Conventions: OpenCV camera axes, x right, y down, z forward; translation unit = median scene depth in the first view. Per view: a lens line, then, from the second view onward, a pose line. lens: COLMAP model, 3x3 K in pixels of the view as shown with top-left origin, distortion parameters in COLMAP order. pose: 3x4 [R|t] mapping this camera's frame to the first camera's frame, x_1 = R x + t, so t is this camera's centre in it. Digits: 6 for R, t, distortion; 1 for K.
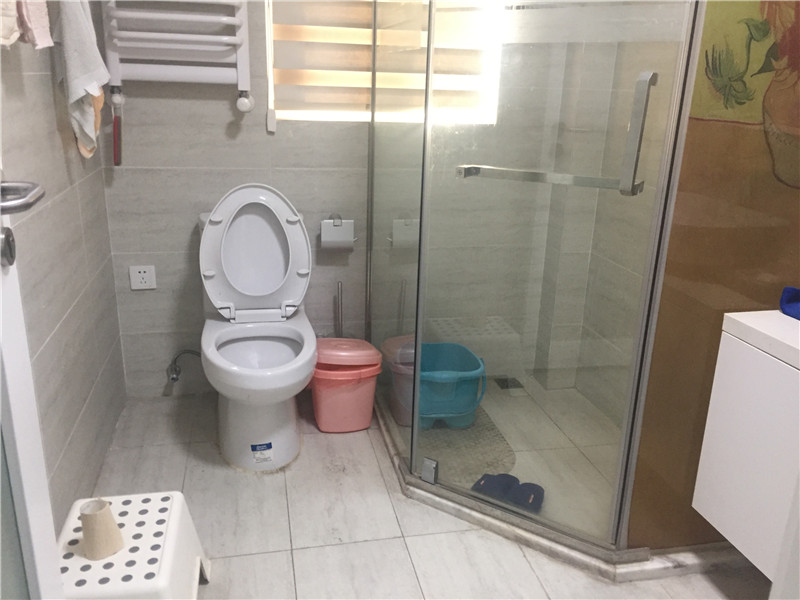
lens RADIAL K [[685.3, 0, 400.0], [0, 685.3, 300.0], [0, 0, 1]] dist [0.089378, -0.119765]
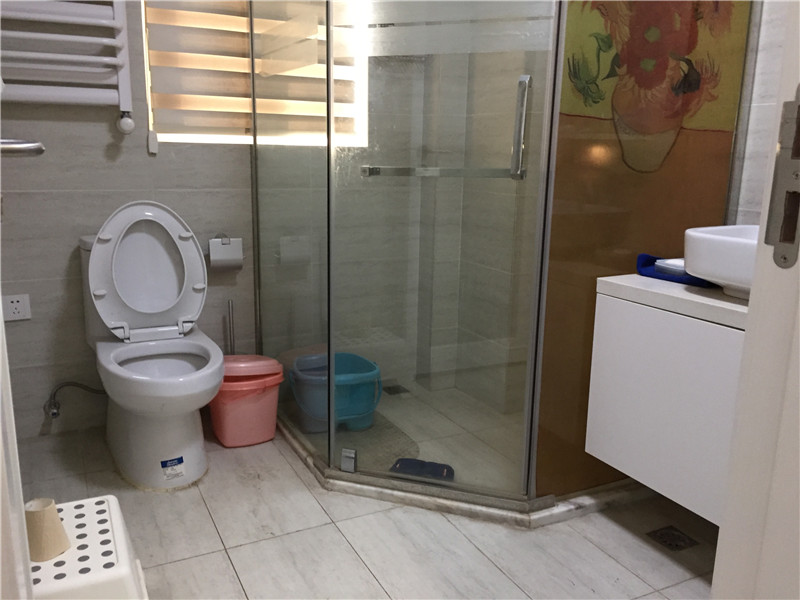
lens RADIAL K [[685.3, 0, 400.0], [0, 685.3, 300.0], [0, 0, 1]] dist [0.089378, -0.119765]
pose [[0.967216, -0.065381, 0.245394, -0.108744], [0.086409, 0.993363, -0.075915, 0.082380], [-0.238802, 0.094631, 0.966446, -0.044635]]
